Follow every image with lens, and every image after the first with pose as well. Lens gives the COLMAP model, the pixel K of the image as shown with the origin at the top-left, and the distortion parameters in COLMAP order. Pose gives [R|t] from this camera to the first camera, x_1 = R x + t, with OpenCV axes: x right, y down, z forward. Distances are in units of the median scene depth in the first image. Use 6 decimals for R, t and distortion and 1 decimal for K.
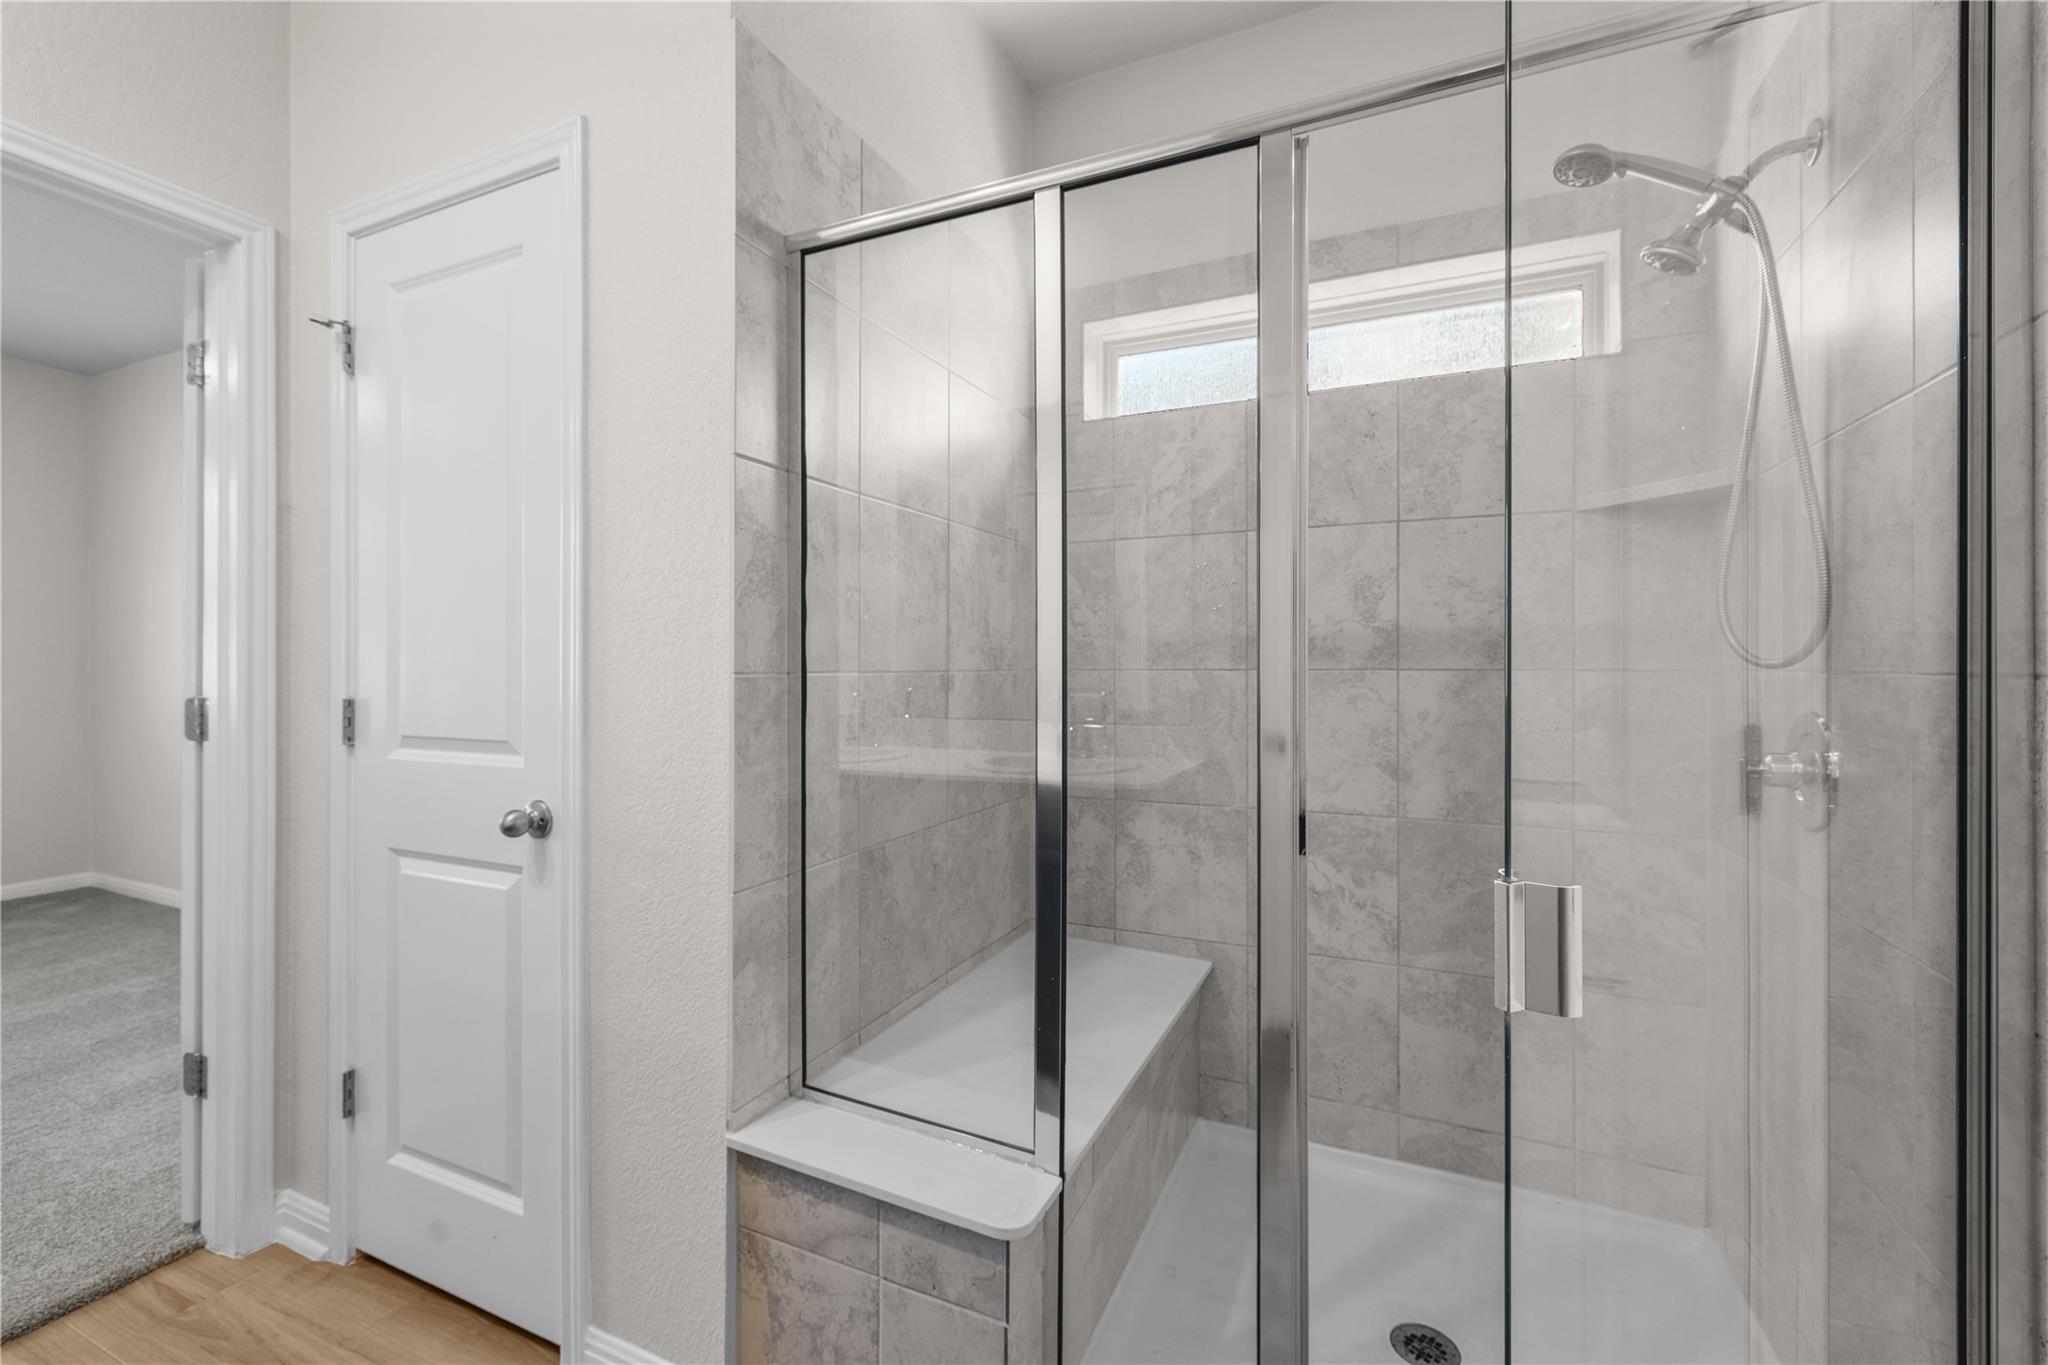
lens RADIAL K [[871.8, 0, 1023.2], [0, 871.8, 679.5], [0, 0, 1]] dist [-0.000070, -0.000529]
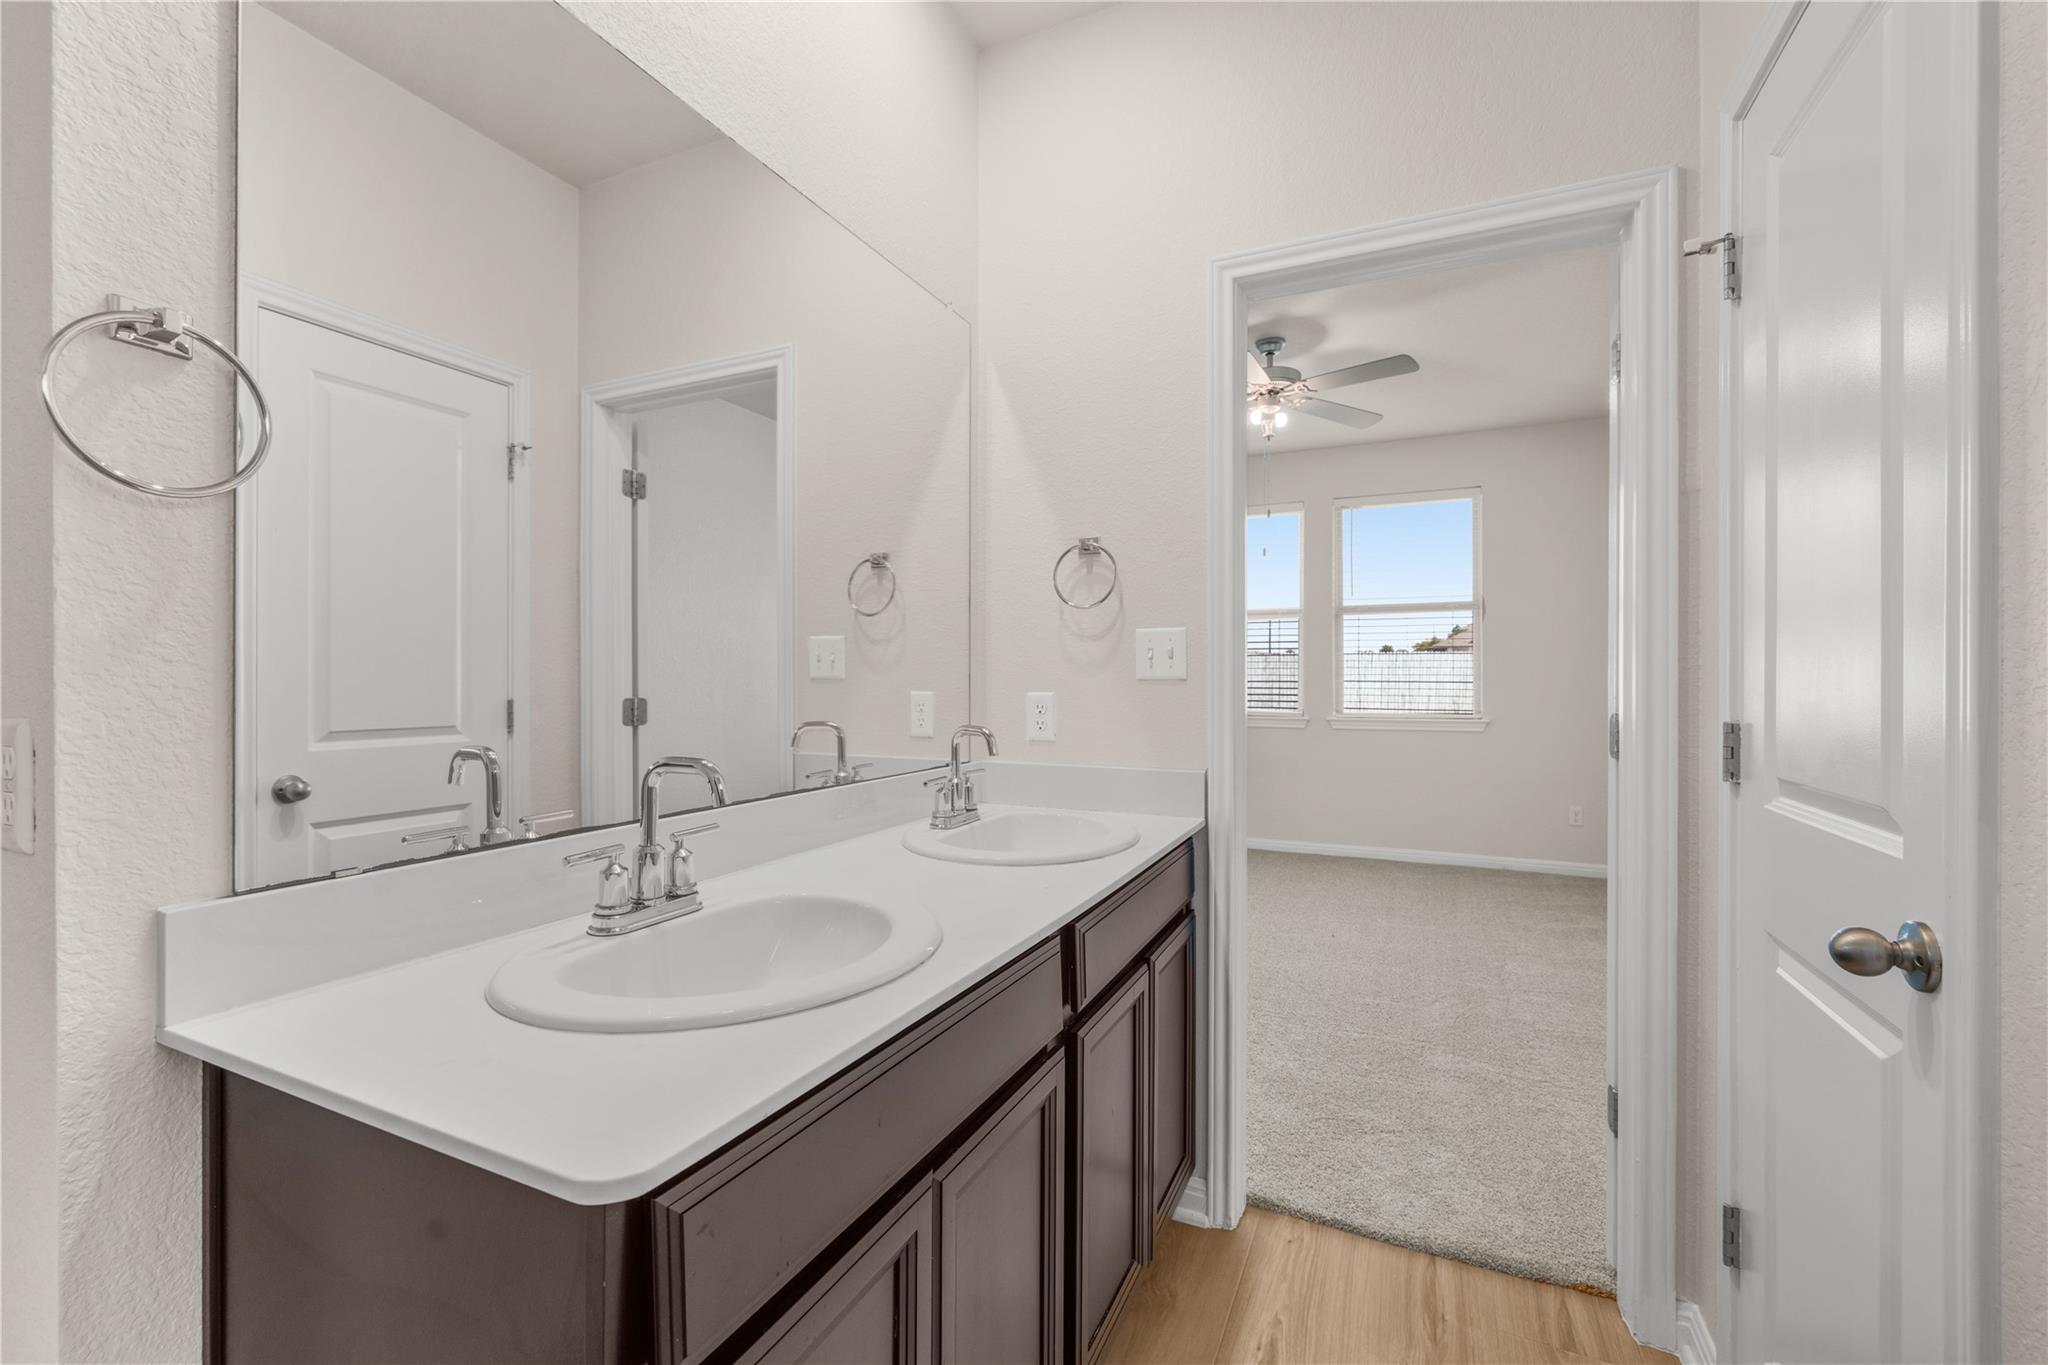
lens RADIAL K [[871.8, 0, 1023.5], [0, 871.8, 673.0], [0, 0, 1]] dist [-0.000070, -0.000529]
pose [[-0.013281, -0.001476, -0.999911, 0.004626], [-0.032904, 0.999458, -0.001038, -0.000245], [0.999370, 0.032887, -0.013322, 0.386661]]
